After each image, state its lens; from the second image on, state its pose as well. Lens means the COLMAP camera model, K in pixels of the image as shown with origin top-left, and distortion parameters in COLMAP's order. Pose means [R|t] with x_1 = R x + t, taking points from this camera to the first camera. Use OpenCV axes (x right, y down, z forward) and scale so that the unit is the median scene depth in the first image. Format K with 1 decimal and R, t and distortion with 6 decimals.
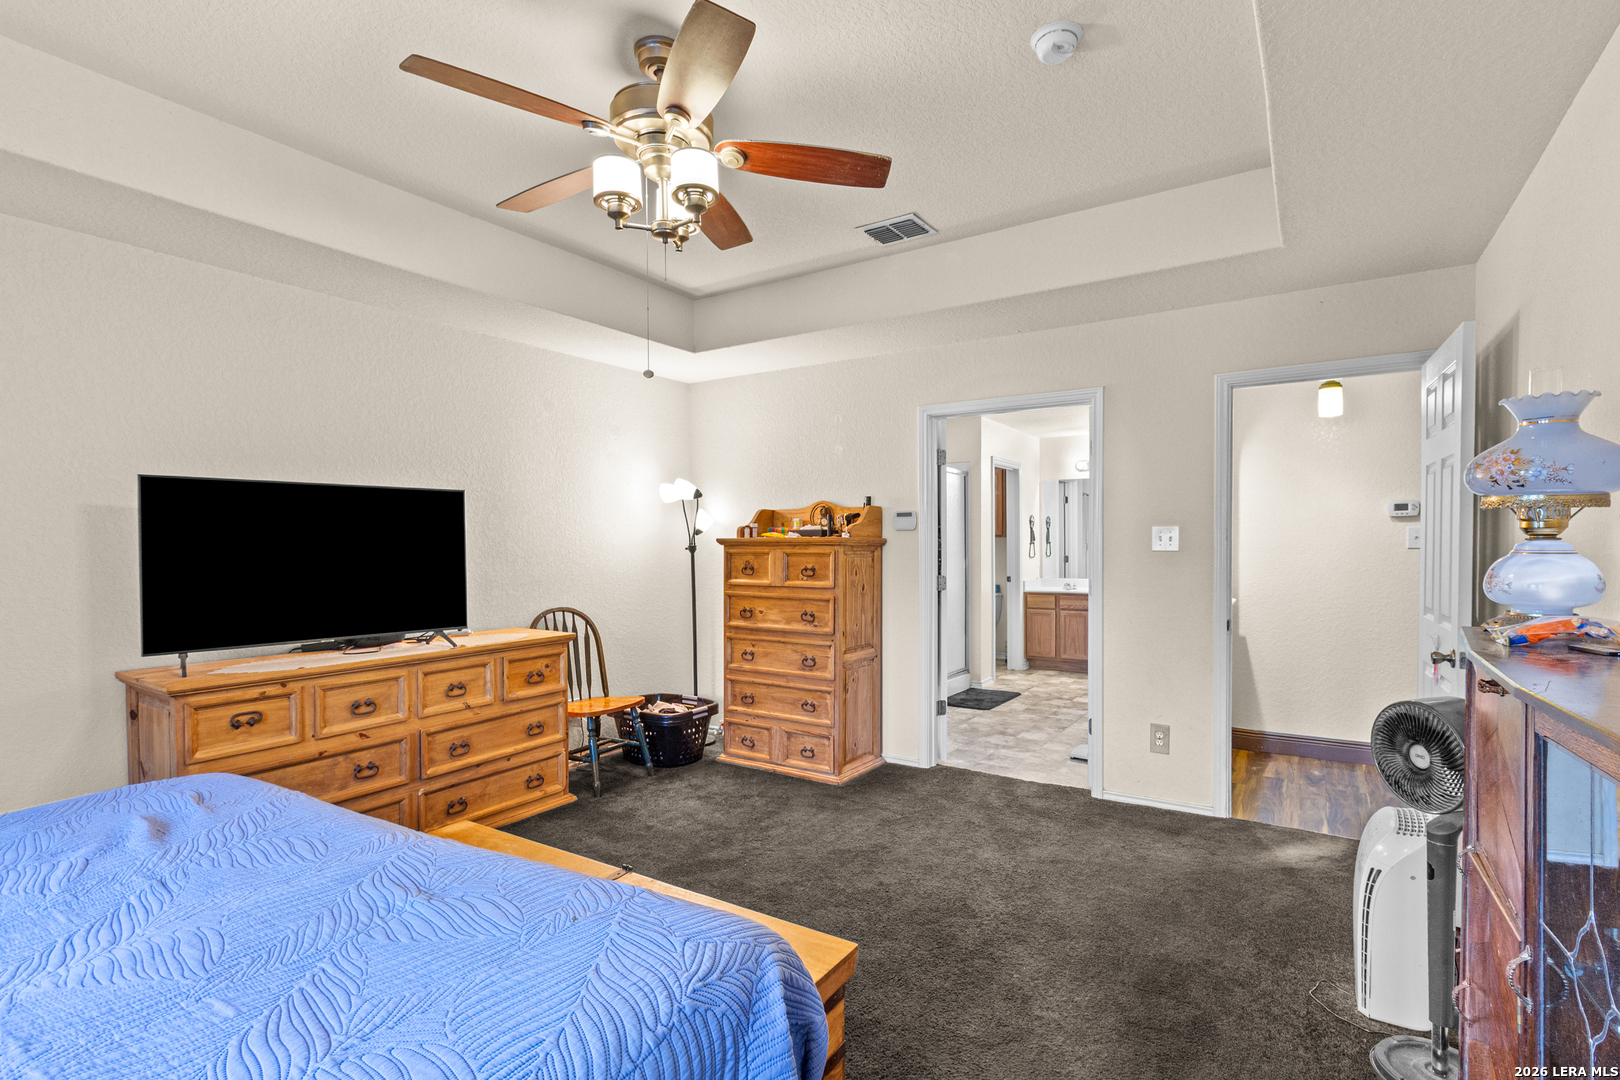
lens RADIAL K [[763.9, 0, 819.5], [0, 763.9, 556.6], [0, 0, 1]] dist [0.003667, -0.000600]
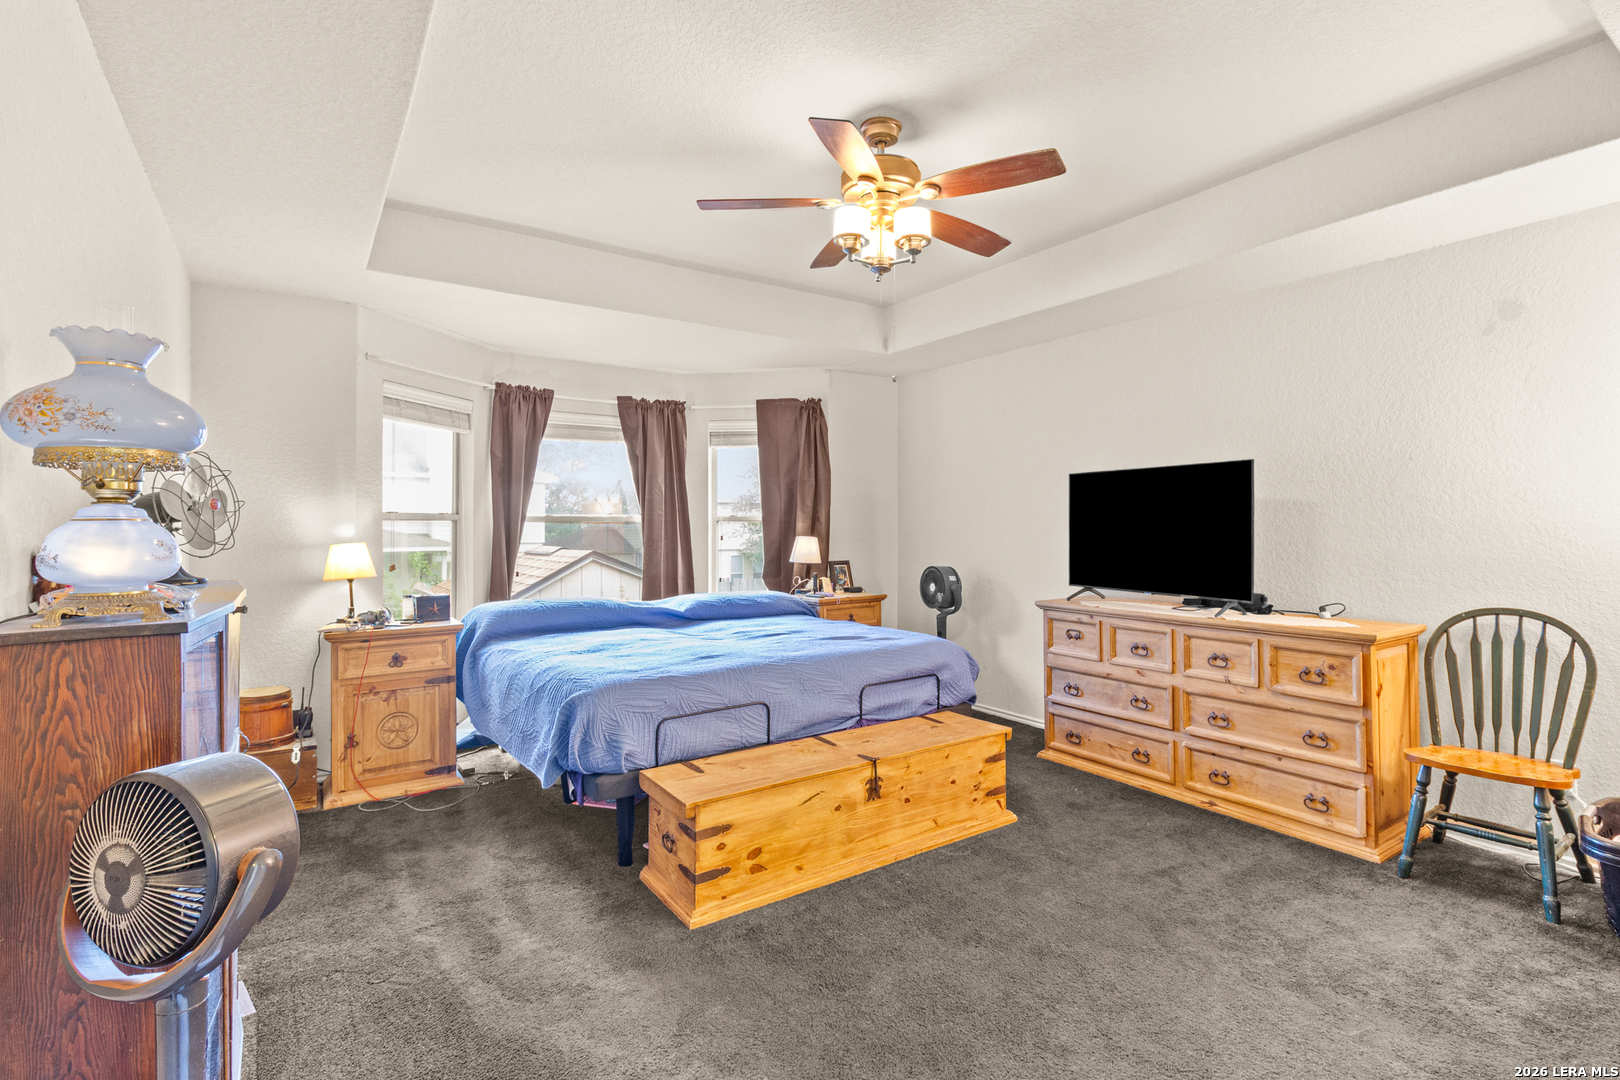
lens RADIAL K [[763.9, 0, 844.4], [0, 763.9, 509.7], [0, 0, 1]] dist [0.003667, -0.000600]
pose [[-0.368909, -0.006873, -0.929440, 0.636993], [-0.007081, 0.999964, -0.004584, -0.015743], [0.929439, 0.004890, -0.368944, 0.905454]]
